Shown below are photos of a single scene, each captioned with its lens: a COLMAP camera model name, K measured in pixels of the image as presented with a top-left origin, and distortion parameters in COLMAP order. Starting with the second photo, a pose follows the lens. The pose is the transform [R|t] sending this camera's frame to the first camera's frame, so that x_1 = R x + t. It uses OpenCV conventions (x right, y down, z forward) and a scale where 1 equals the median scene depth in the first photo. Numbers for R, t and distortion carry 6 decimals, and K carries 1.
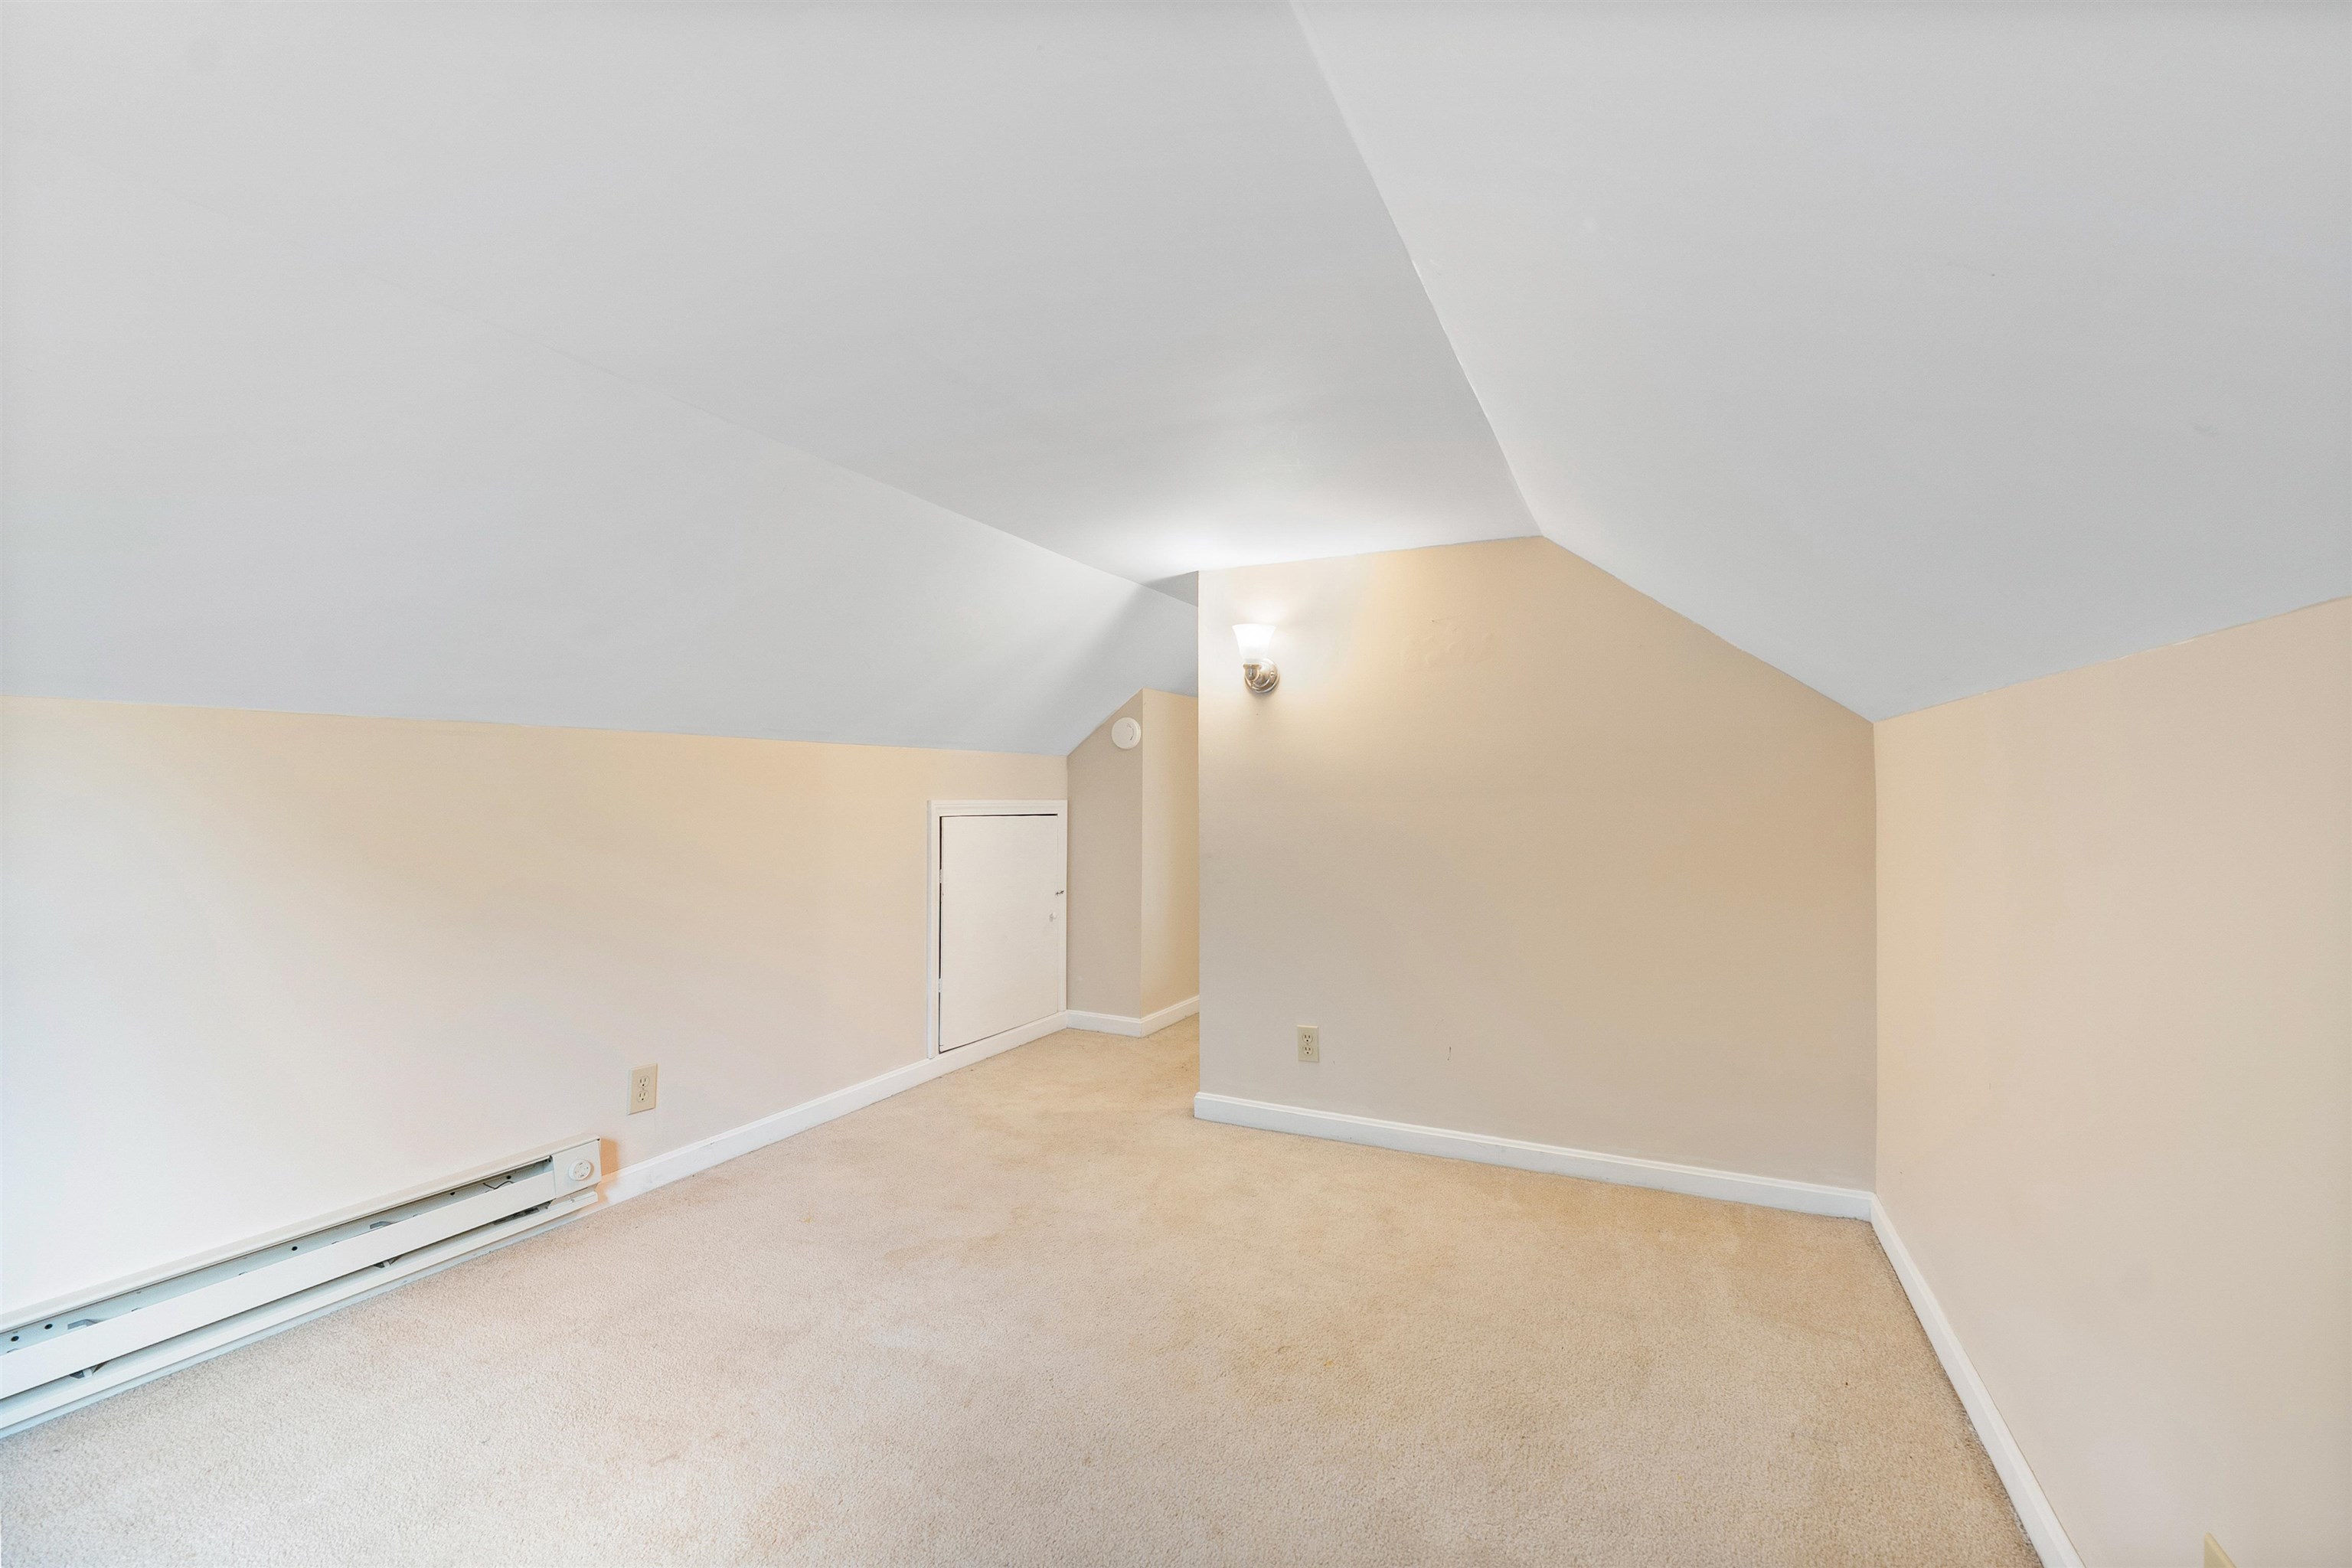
lens RADIAL K [[978.8, 0, 1174.4], [0, 978.8, 774.8], [0, 0, 1]] dist [-0.009265, 0.000181]
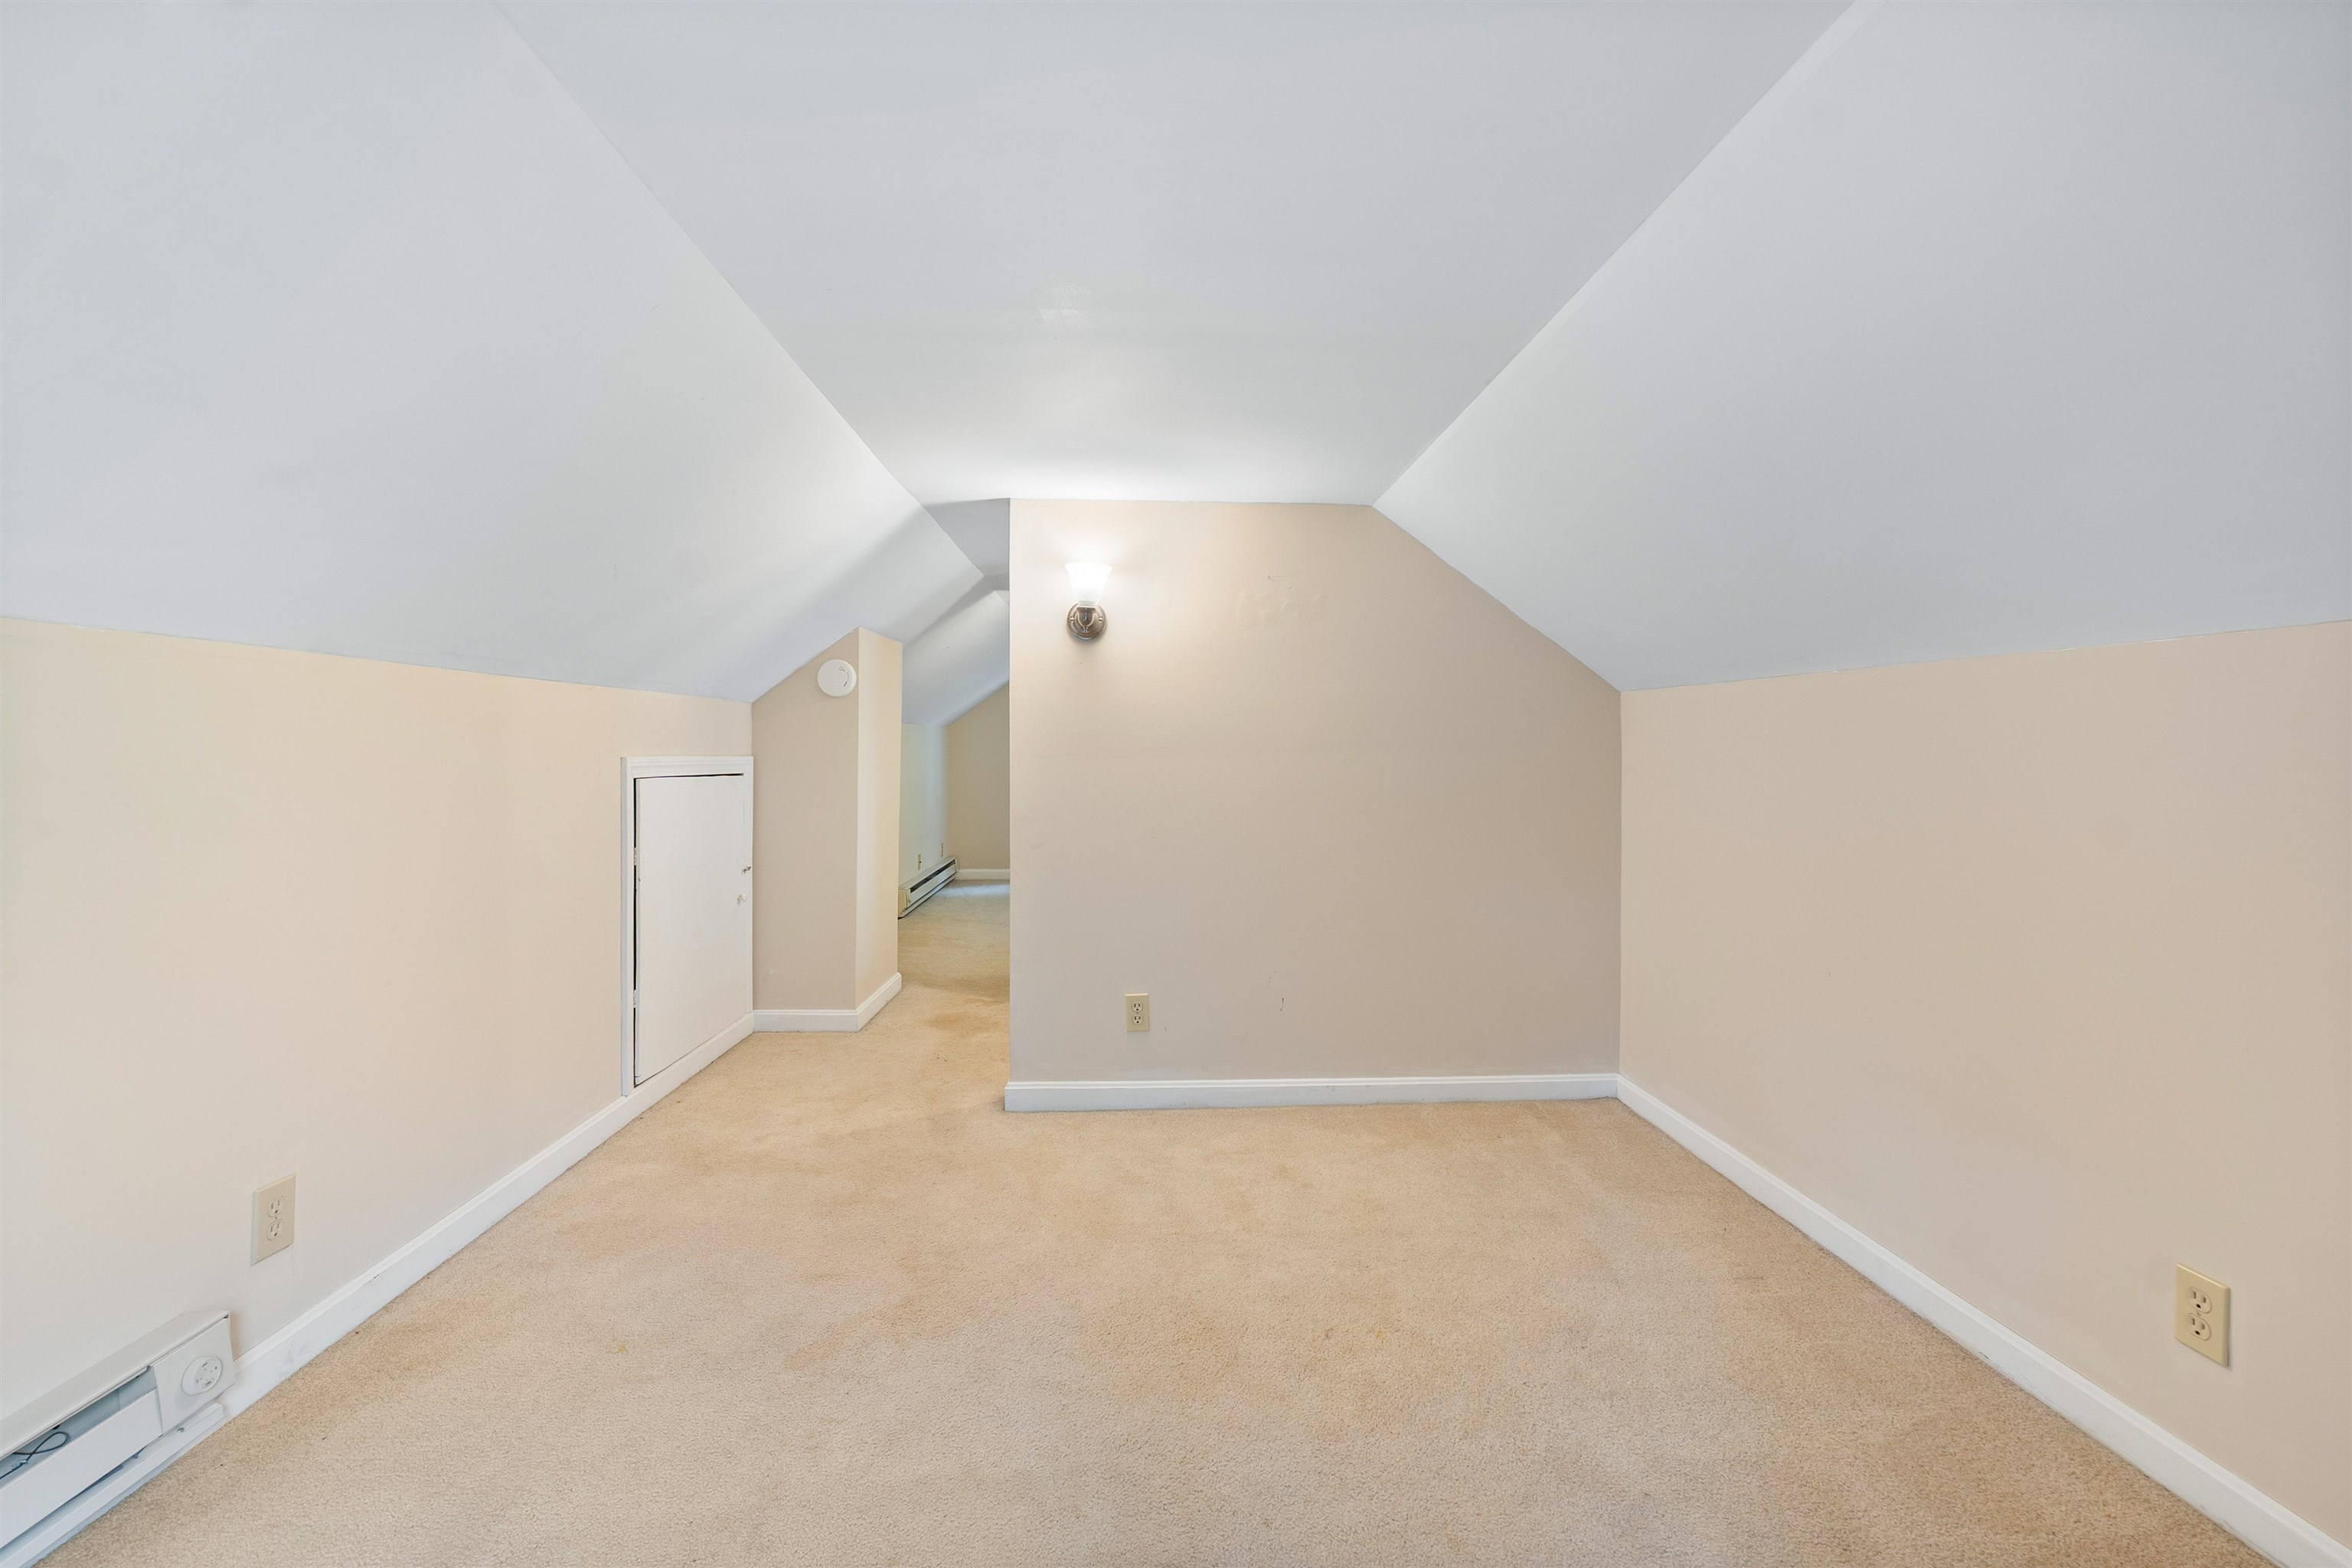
lens RADIAL K [[986.9, 0, 1208.4], [0, 986.9, 747.5], [0, 0, 1]] dist [-0.012762, -0.000474]
pose [[0.872392, 0.001401, 0.488805, -0.268337], [-0.010276, 0.999827, 0.015475, 0.002228], [-0.488699, -0.018523, 0.872256, 0.135501]]
